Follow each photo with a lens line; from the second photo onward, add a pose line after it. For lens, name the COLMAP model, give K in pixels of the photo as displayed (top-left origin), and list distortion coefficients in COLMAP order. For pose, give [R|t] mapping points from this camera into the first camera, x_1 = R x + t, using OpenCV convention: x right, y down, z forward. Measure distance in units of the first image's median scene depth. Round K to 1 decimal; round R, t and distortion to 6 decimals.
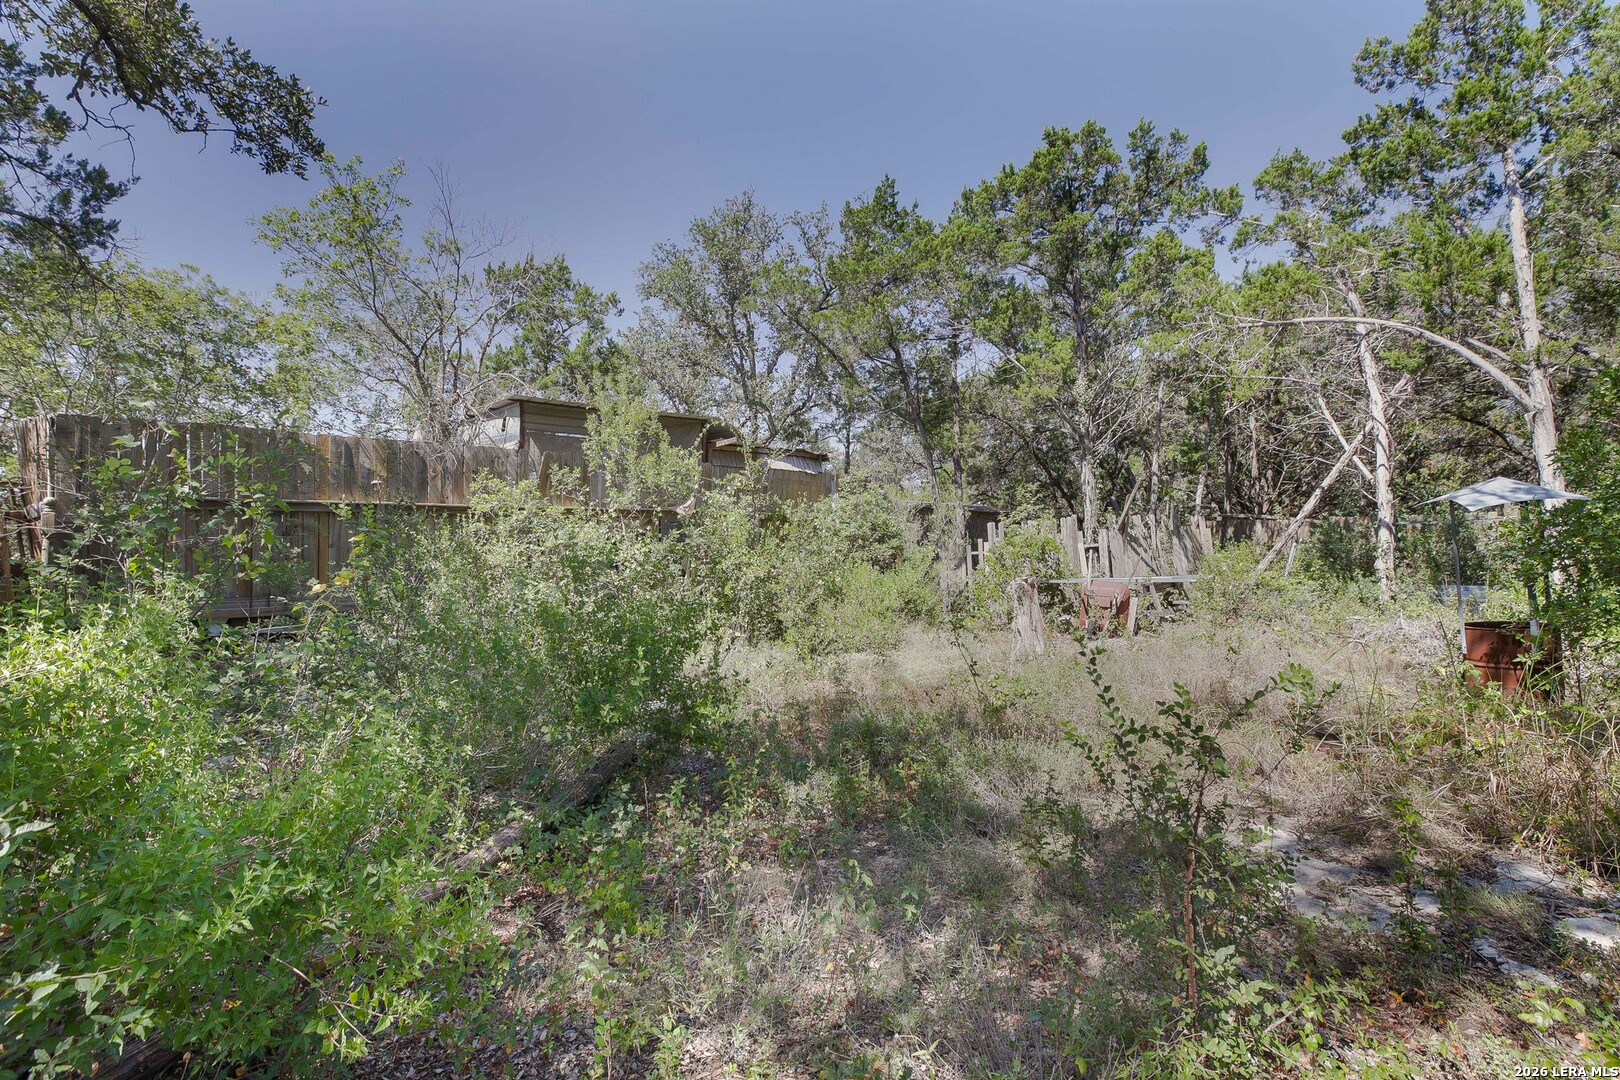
lens RADIAL K [[738.7, 0, 806.8], [0, 738.7, 542.1], [0, 0, 1]] dist [-0.034107, 0.006659]
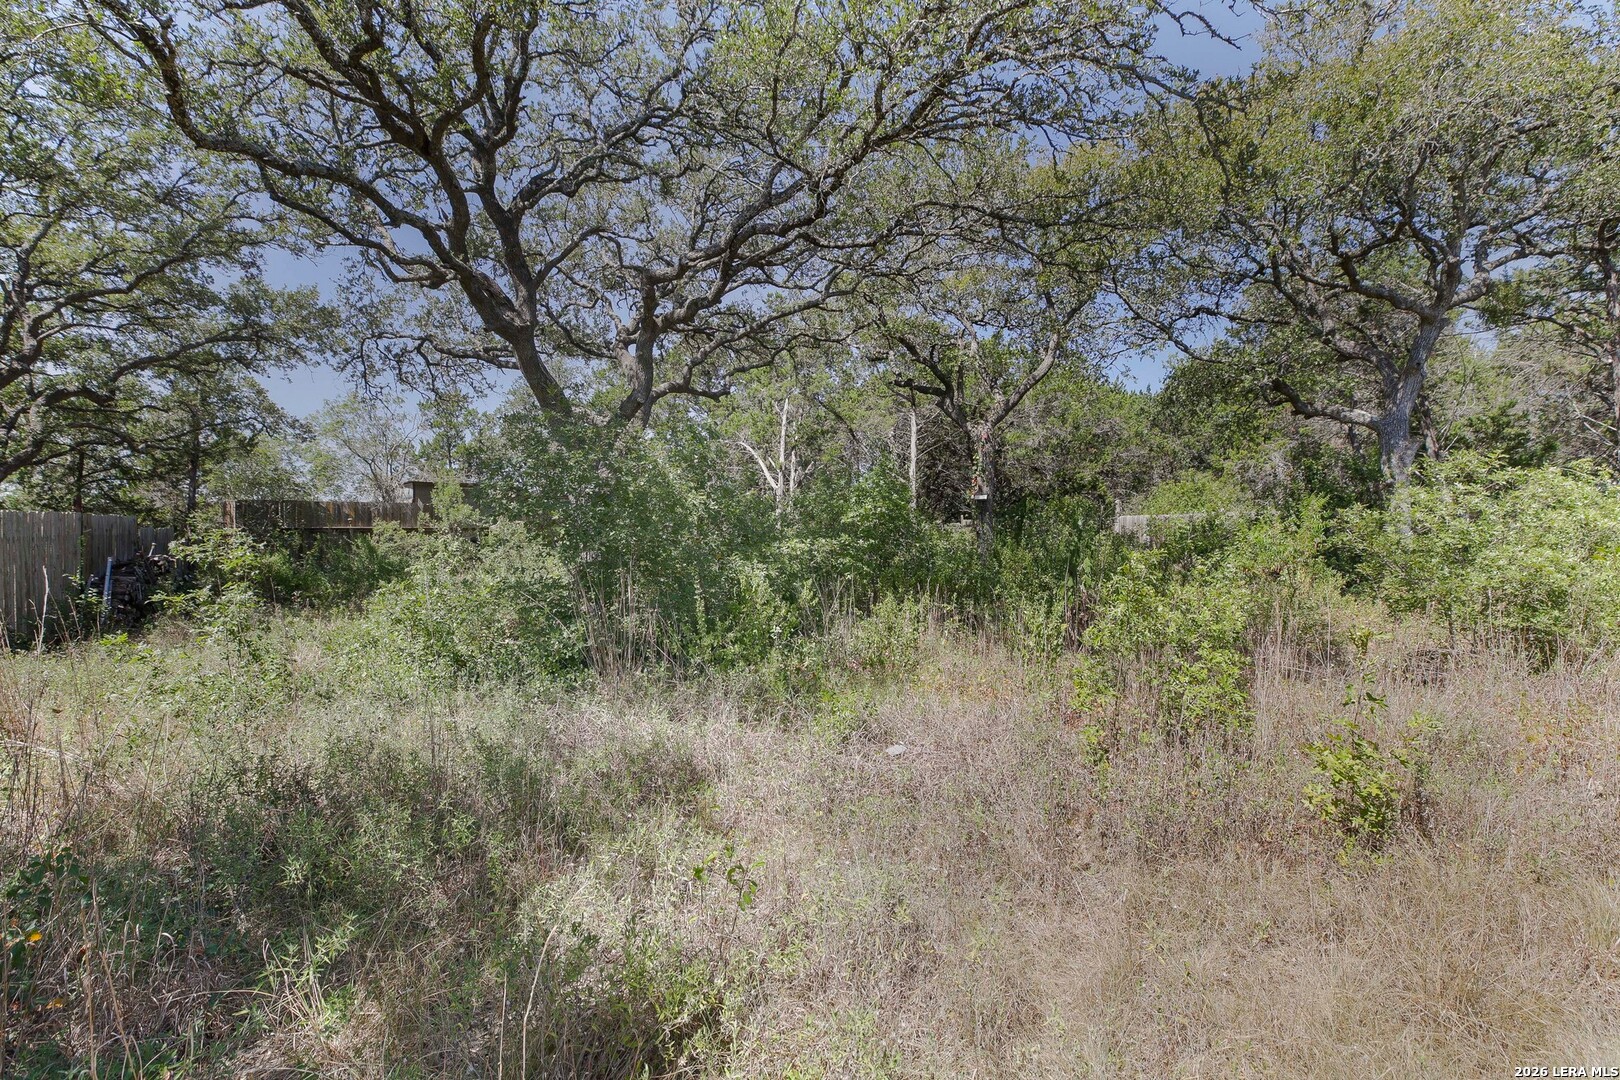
lens RADIAL K [[738.7, 0, 814.5], [0, 738.7, 538.5], [0, 0, 1]] dist [-0.034107, 0.006659]
pose [[0.997863, 0.003670, -0.065233, 1.010431], [-0.003377, 0.999984, 0.004601, -0.025902], [0.065249, -0.004370, 0.997859, -1.211037]]
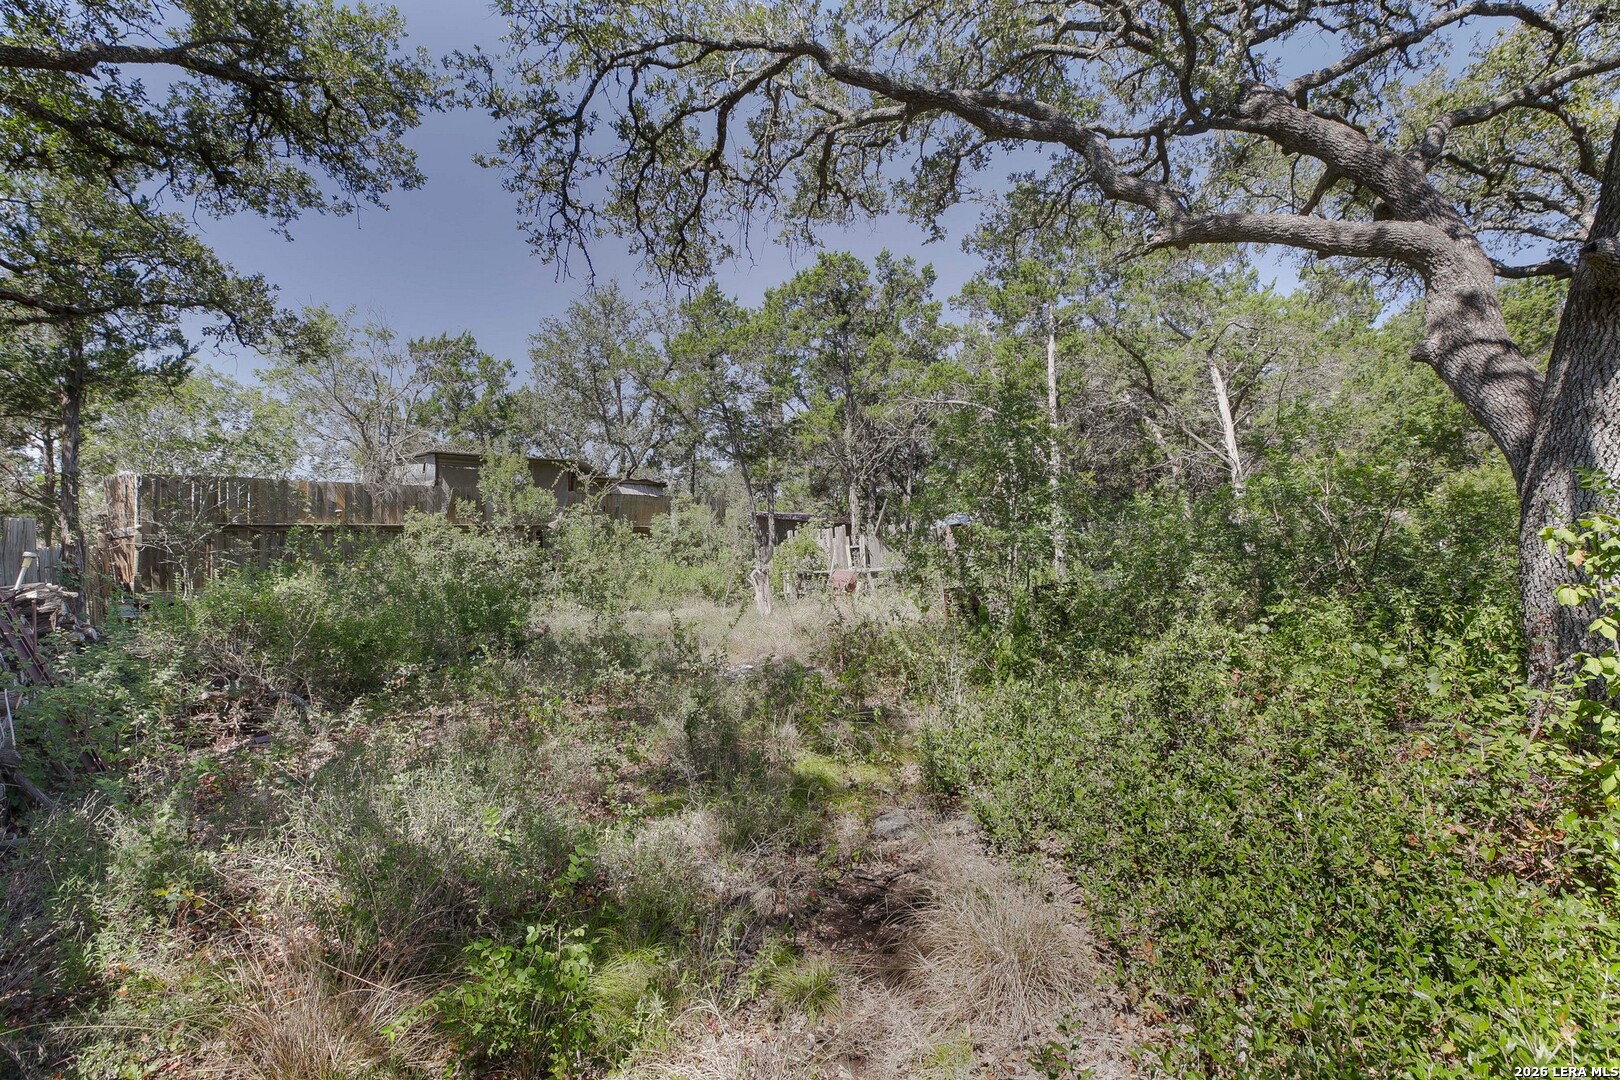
lens RADIAL K [[738.7, 0, 808.6], [0, 738.7, 540.5], [0, 0, 1]] dist [-0.034107, 0.006659]
pose [[0.995733, -0.008916, 0.091845, 0.215167], [0.009058, 0.999958, -0.001133, -0.007492], [-0.091831, 0.001960, 0.995773, -0.523767]]
